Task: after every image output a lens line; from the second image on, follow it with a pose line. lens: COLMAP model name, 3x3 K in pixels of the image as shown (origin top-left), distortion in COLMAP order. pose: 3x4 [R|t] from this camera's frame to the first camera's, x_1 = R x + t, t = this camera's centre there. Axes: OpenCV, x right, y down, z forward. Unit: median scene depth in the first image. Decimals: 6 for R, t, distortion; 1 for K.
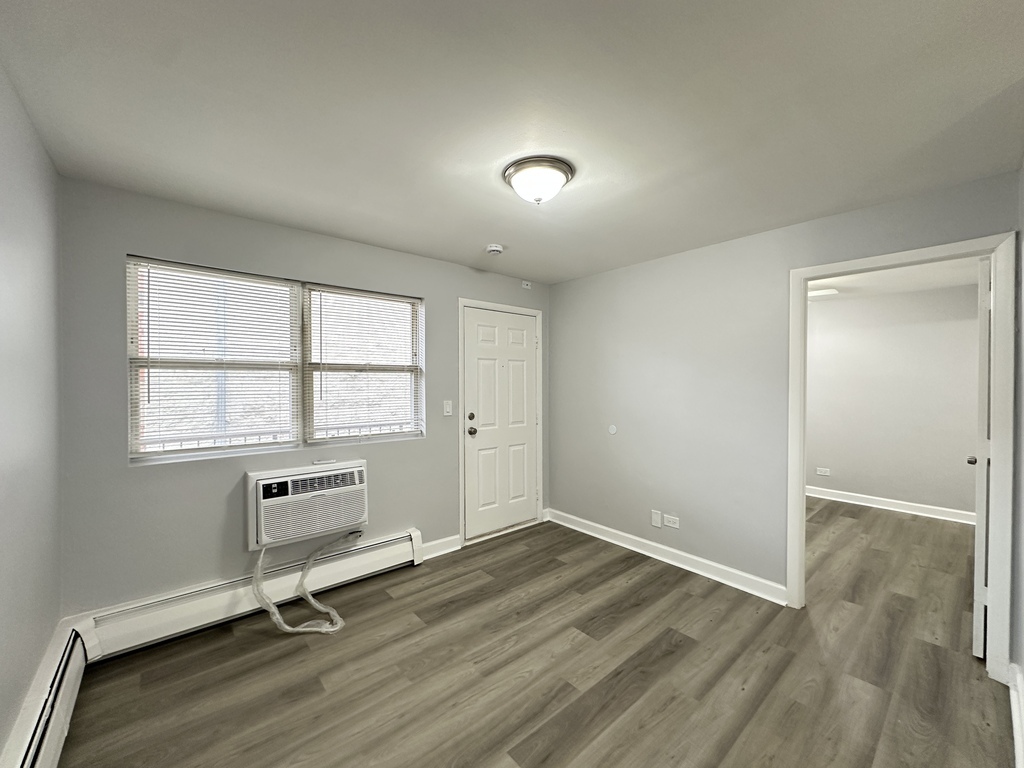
lens RADIAL K [[407.2, 0, 511.7], [0, 407.2, 385.3], [0, 0, 1]] dist [-0.001934, 0.000236]
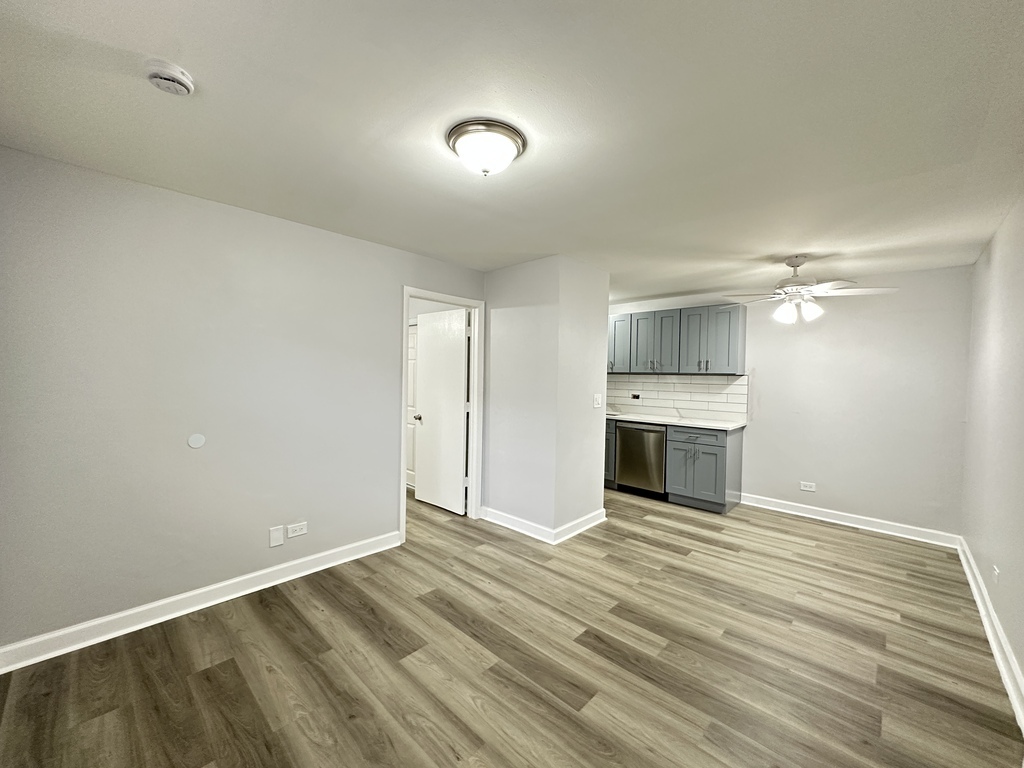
lens RADIAL K [[407.2, 0, 511.7], [0, 407.2, 385.3], [0, 0, 1]] dist [-0.001934, 0.000236]
pose [[-0.101592, -0.032596, 0.994292, -0.636734], [-0.007612, 0.999459, 0.031988, -0.010510], [-0.994797, -0.004319, -0.101785, 0.775703]]
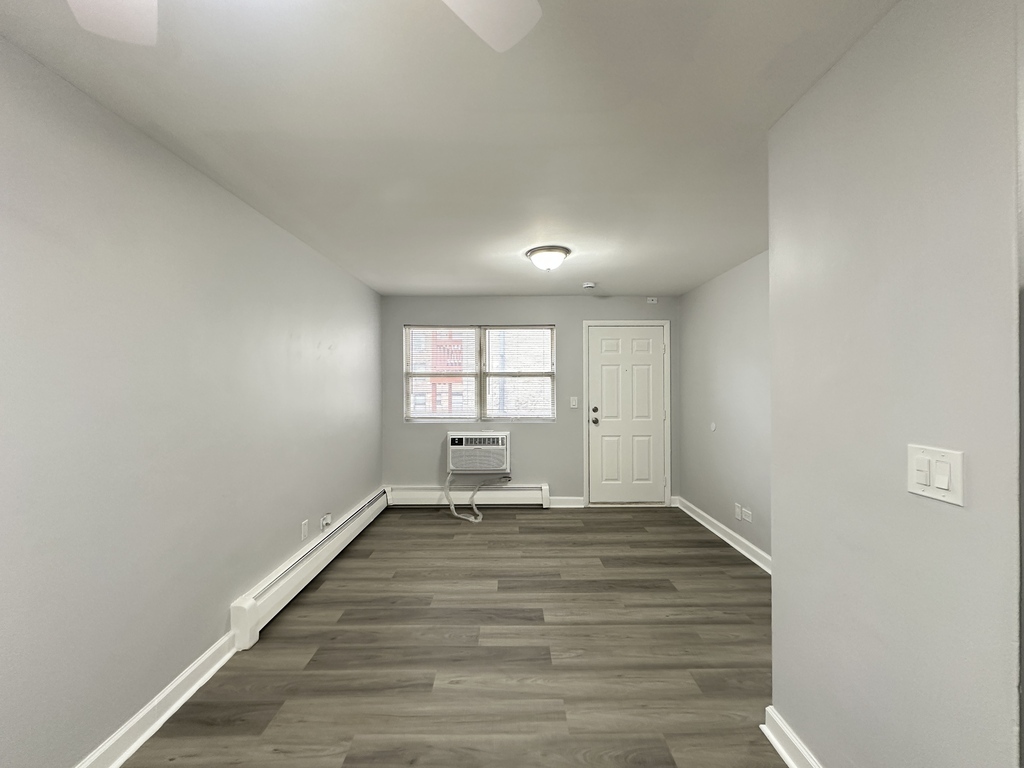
lens RADIAL K [[406.7, 0, 512.0], [0, 406.7, 384.0], [0, 0, 1]] dist [-0.001071, -0.000126]
pose [[0.762629, -0.004689, -0.646820, 0.750263], [-0.002783, 0.999941, -0.010530, 0.012029], [0.646831, 0.009831, 0.762570, -0.236967]]
